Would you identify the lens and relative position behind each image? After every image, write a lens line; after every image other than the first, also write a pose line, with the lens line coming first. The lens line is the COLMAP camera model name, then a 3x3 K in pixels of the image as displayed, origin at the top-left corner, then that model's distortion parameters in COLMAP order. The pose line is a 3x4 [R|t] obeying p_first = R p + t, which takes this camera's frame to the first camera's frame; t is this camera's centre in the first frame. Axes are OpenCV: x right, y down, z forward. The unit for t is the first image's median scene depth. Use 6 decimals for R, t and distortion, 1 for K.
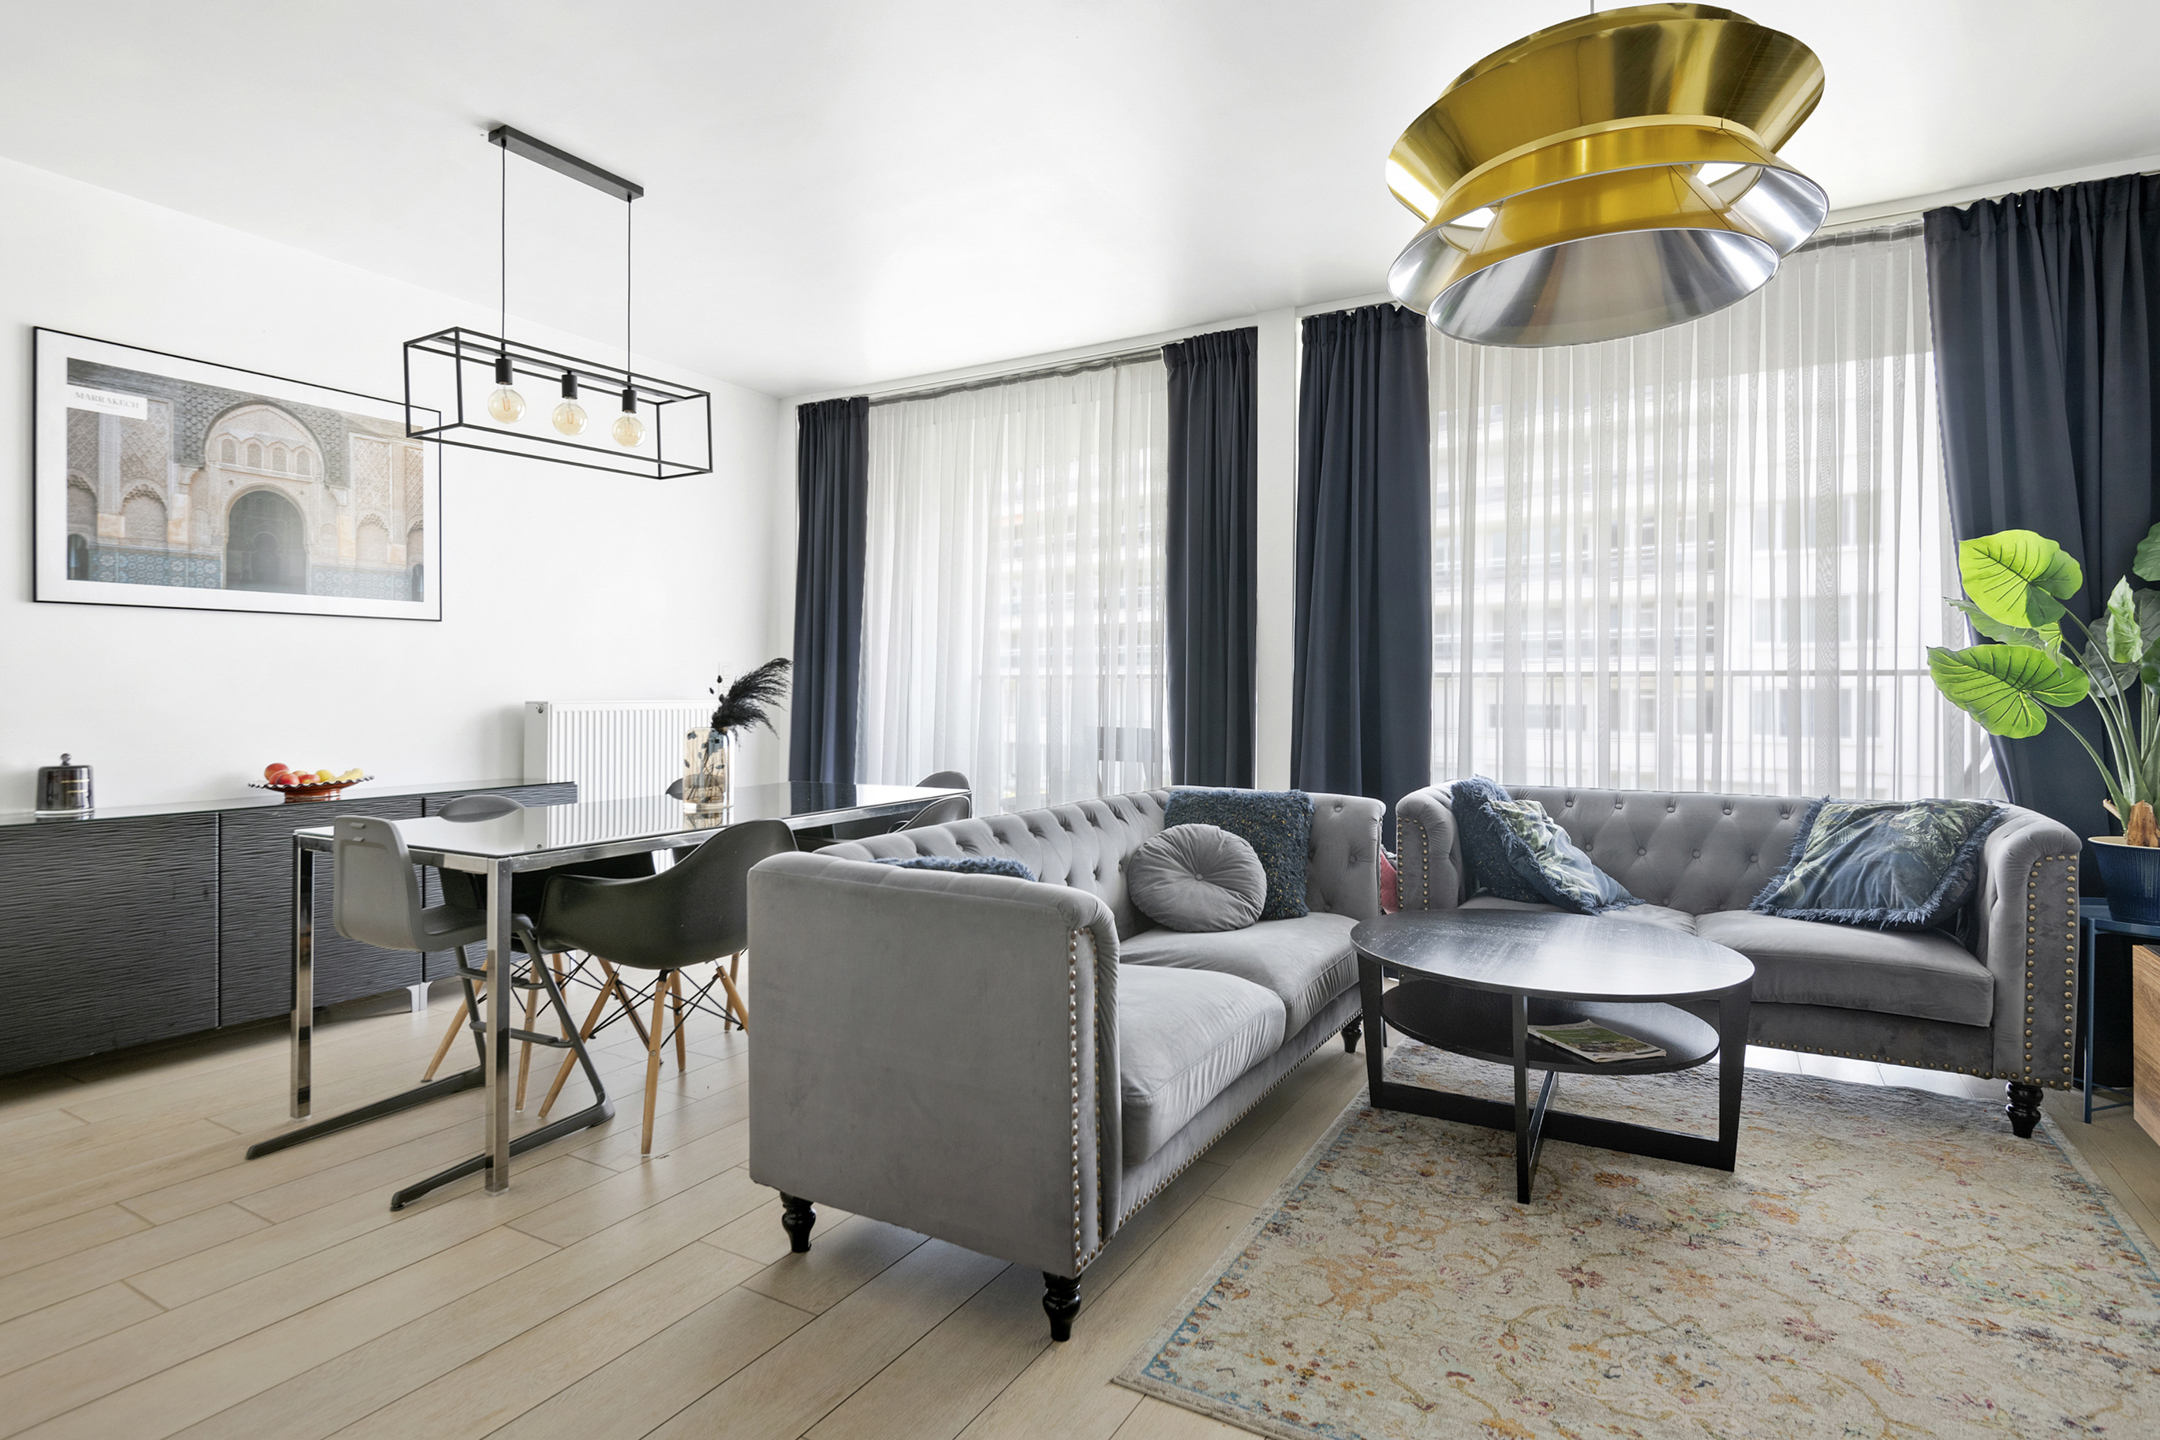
lens RADIAL K [[1110.9, 0, 1068.7], [0, 1110.9, 692.6], [0, 0, 1]] dist [0.039998, -0.035096]
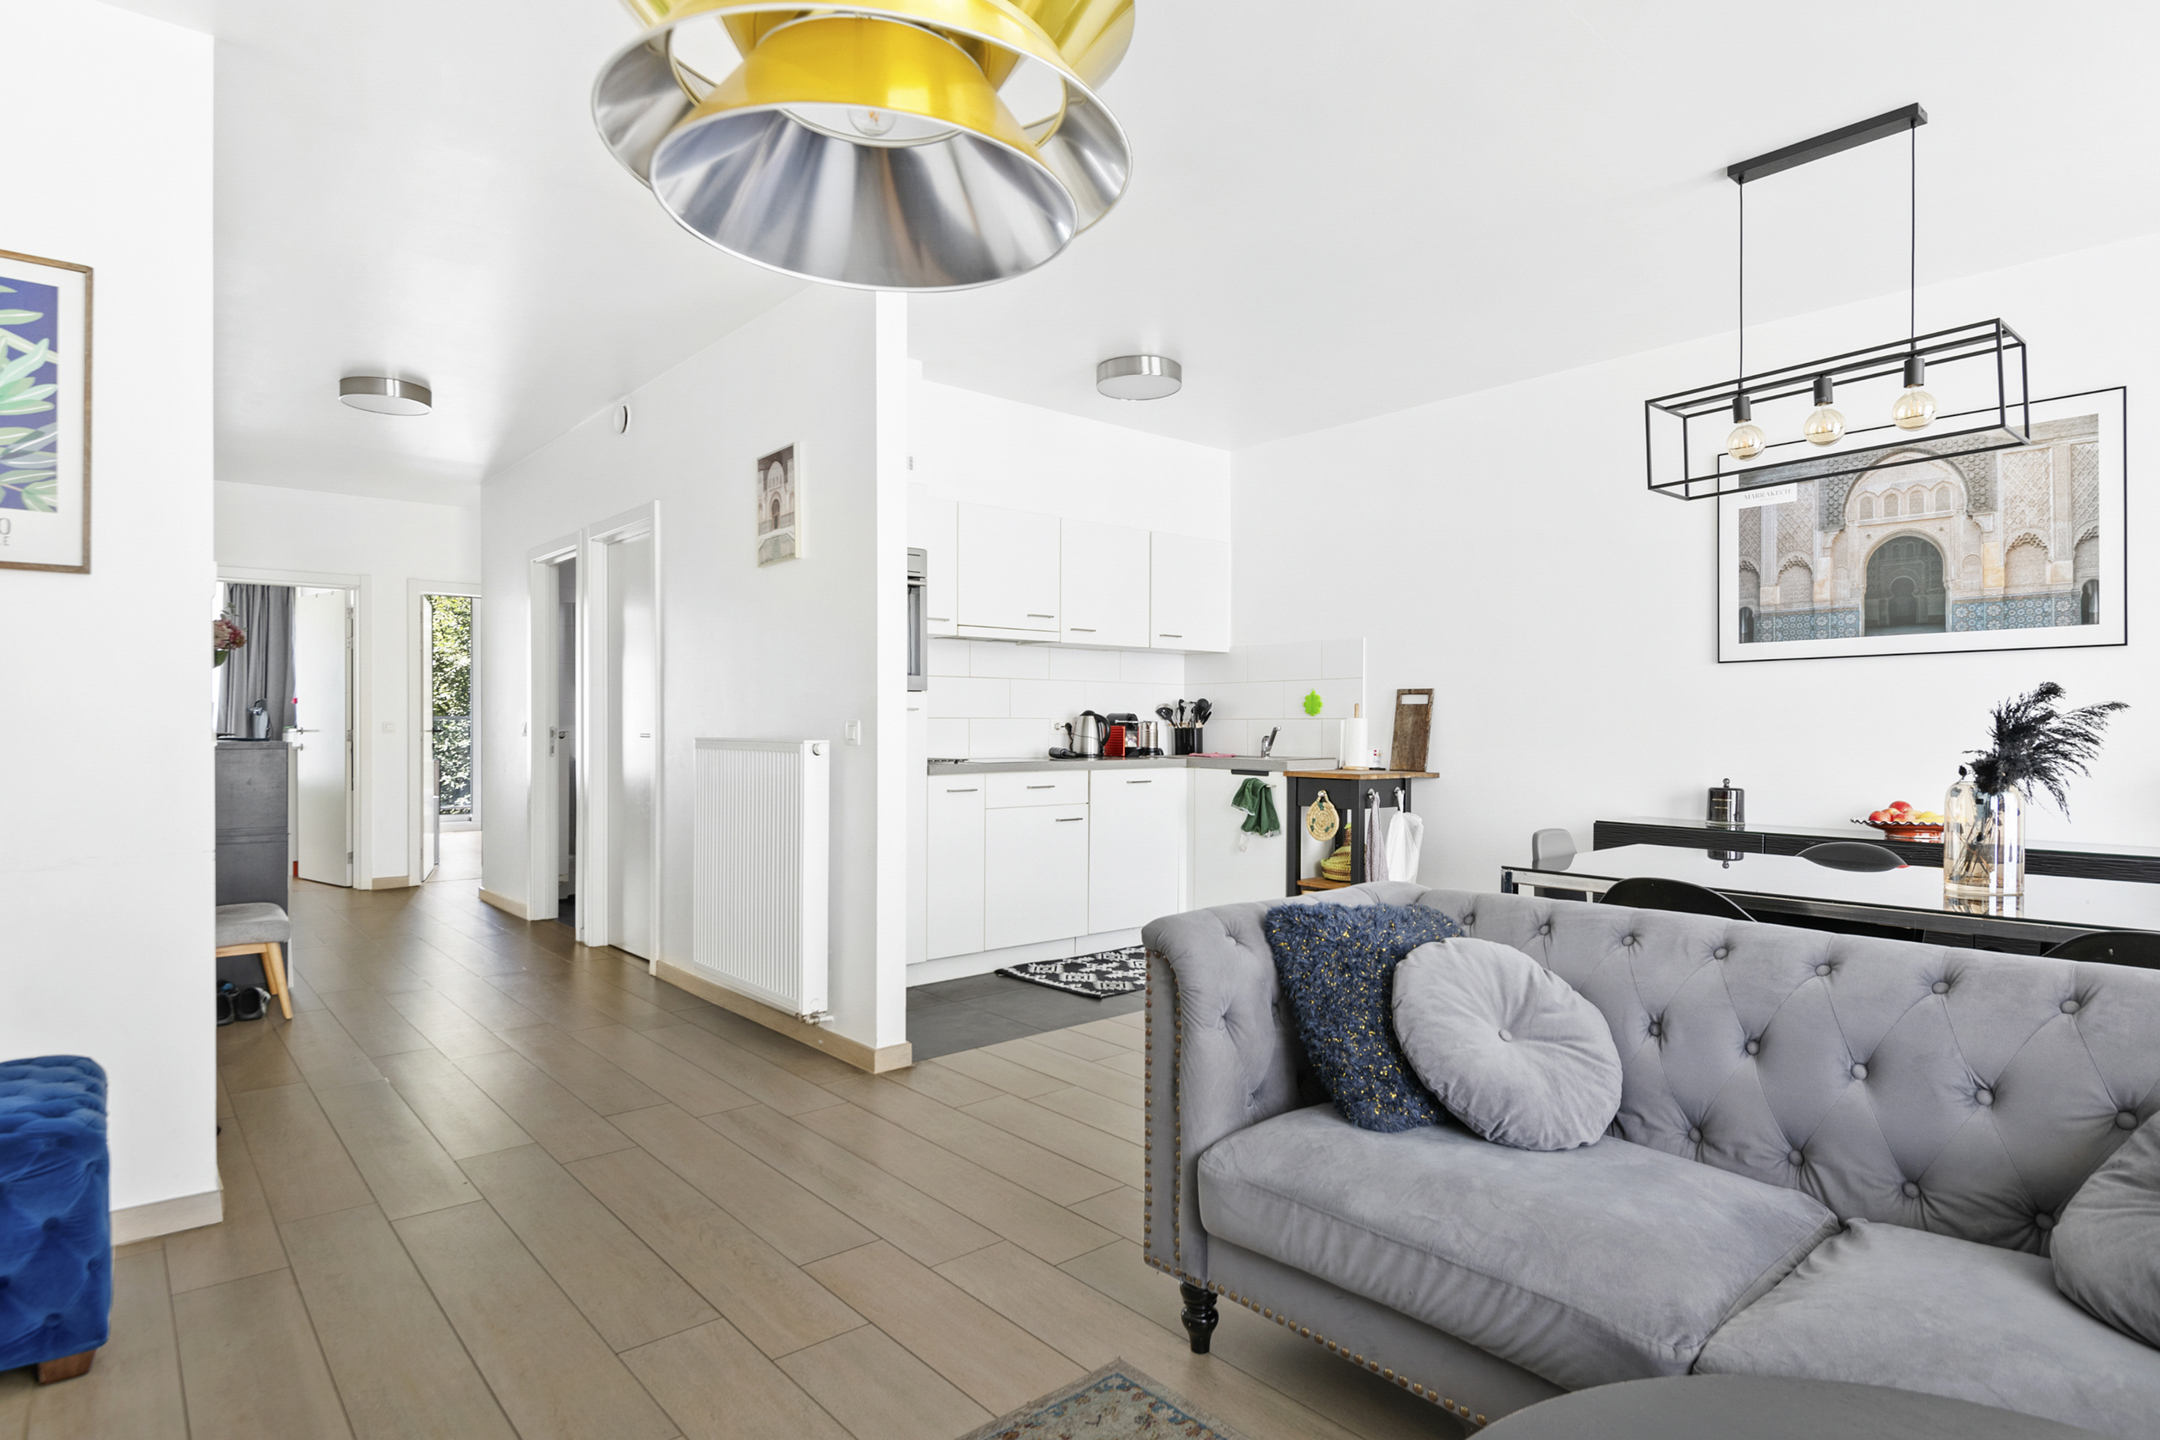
lens RADIAL K [[1162.0, 0, 1083.2], [0, 1162.0, 728.1], [0, 0, 1]] dist [-0.002184, -0.000513]
pose [[-0.324753, -0.000752, -0.945798, 0.614734], [-0.004667, 0.999989, 0.000808, -0.001398], [0.945787, 0.004676, -0.324753, 0.731340]]
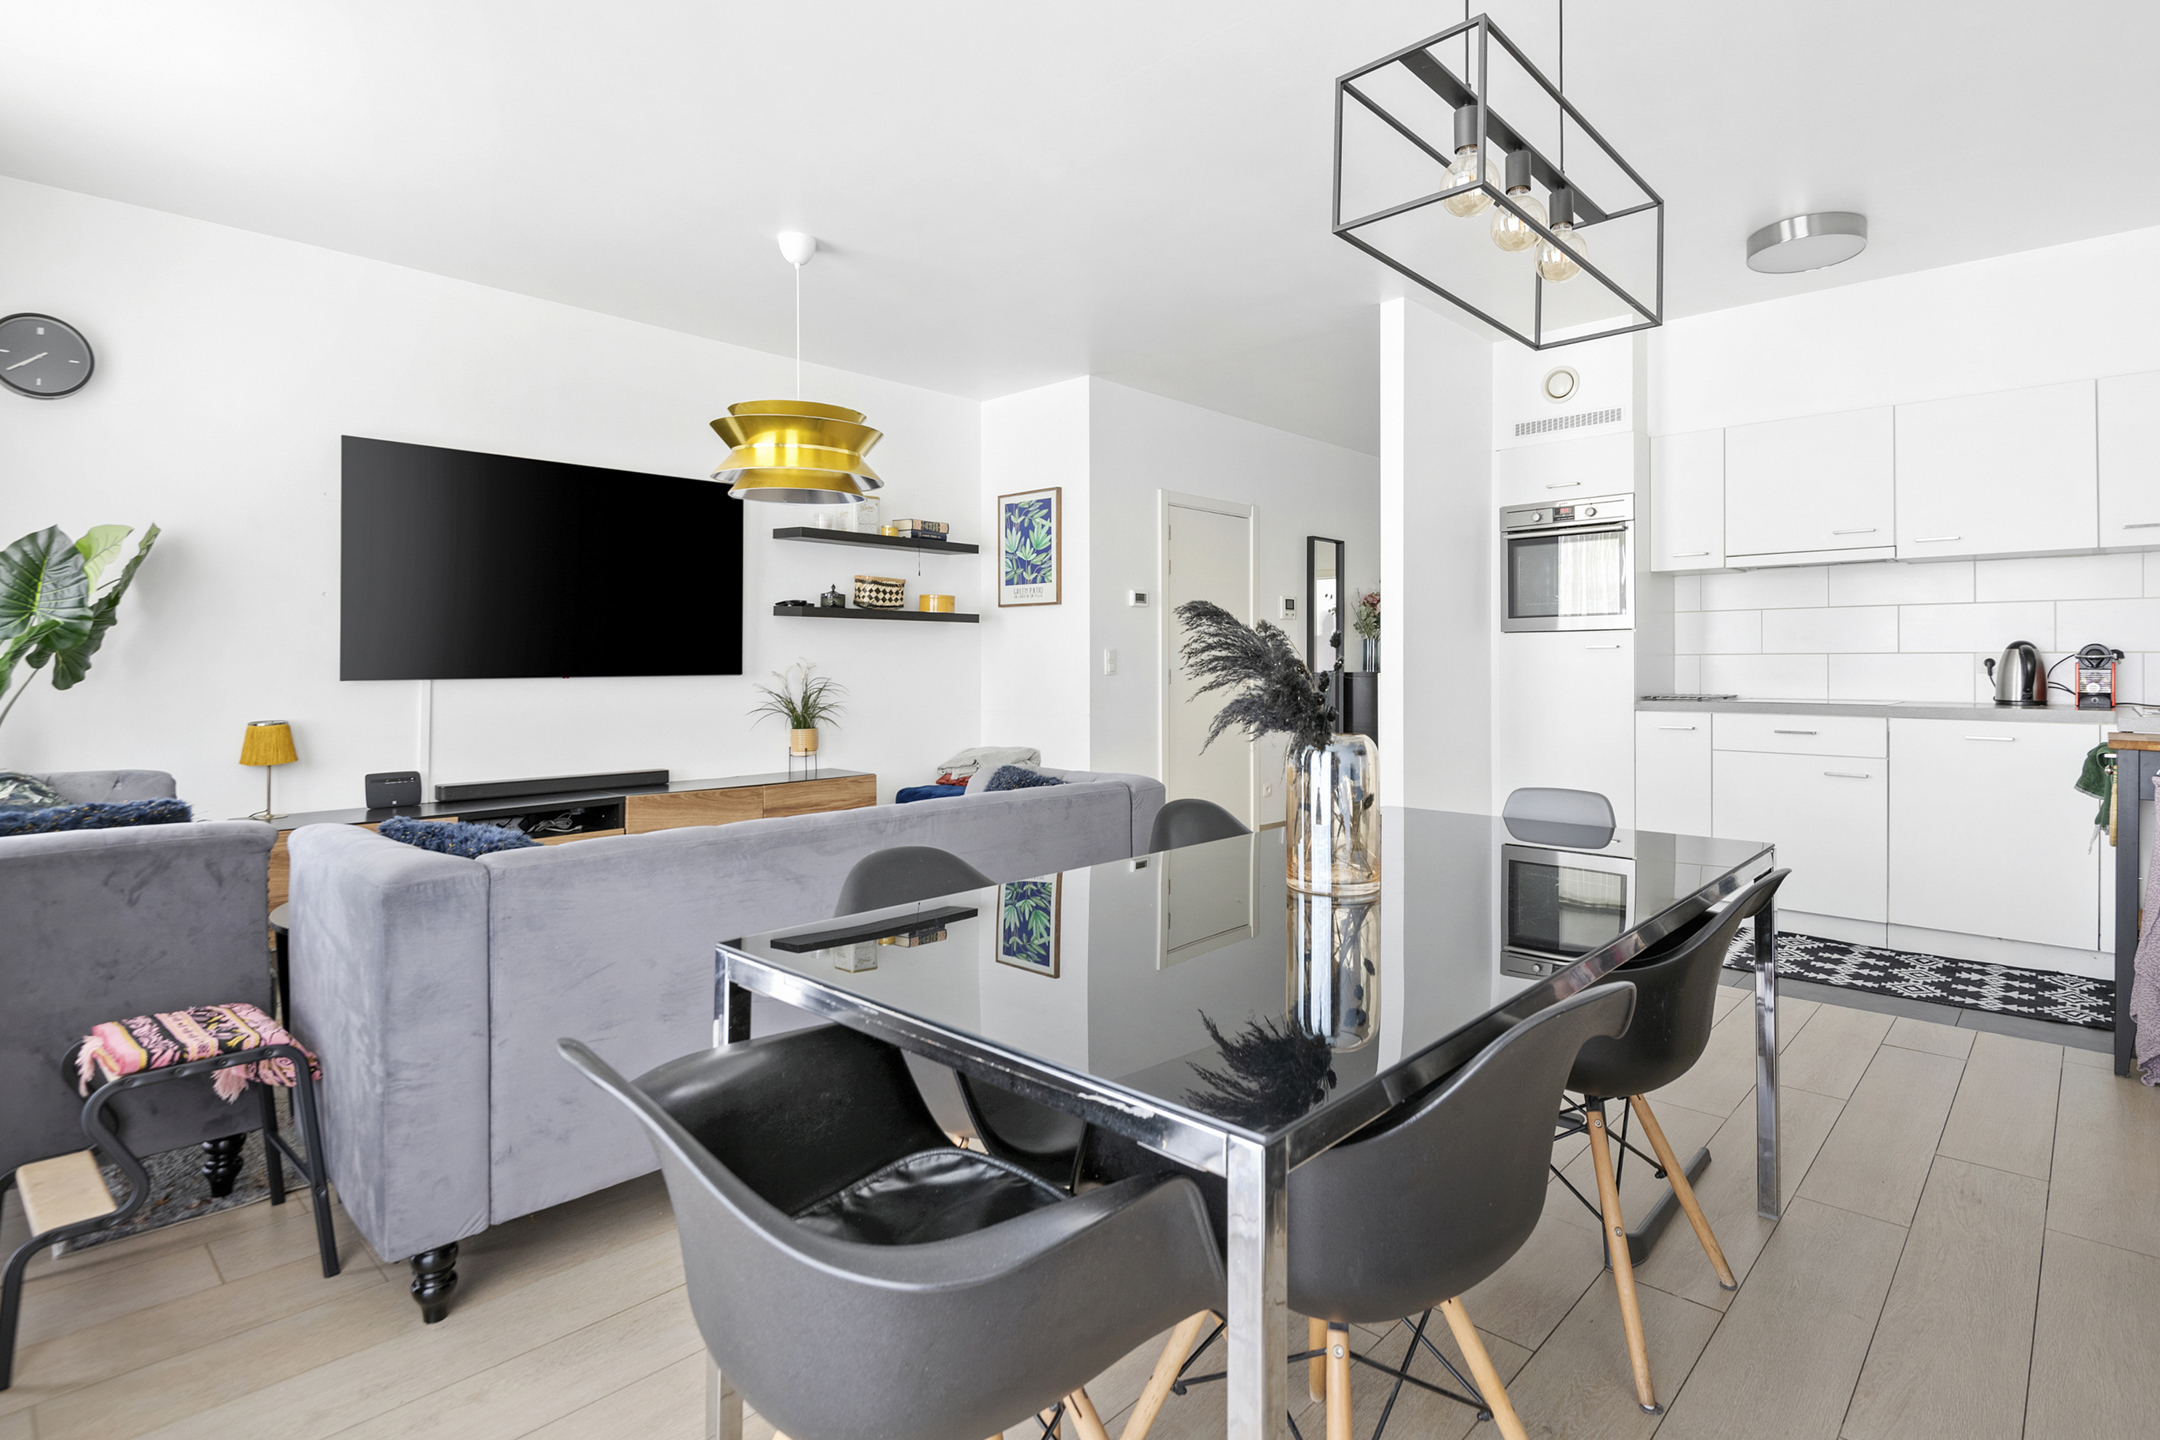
lens RADIAL K [[1065.4, 0, 1082.3], [0, 1065.4, 656.4], [0, 0, 1]] dist [0.014010, 0.000011]
pose [[-0.973987, 0.000613, 0.226604, -0.326919], [-0.000284, 0.999992, -0.003926, -0.005378], [-0.226605, -0.003888, -0.973979, 1.600836]]
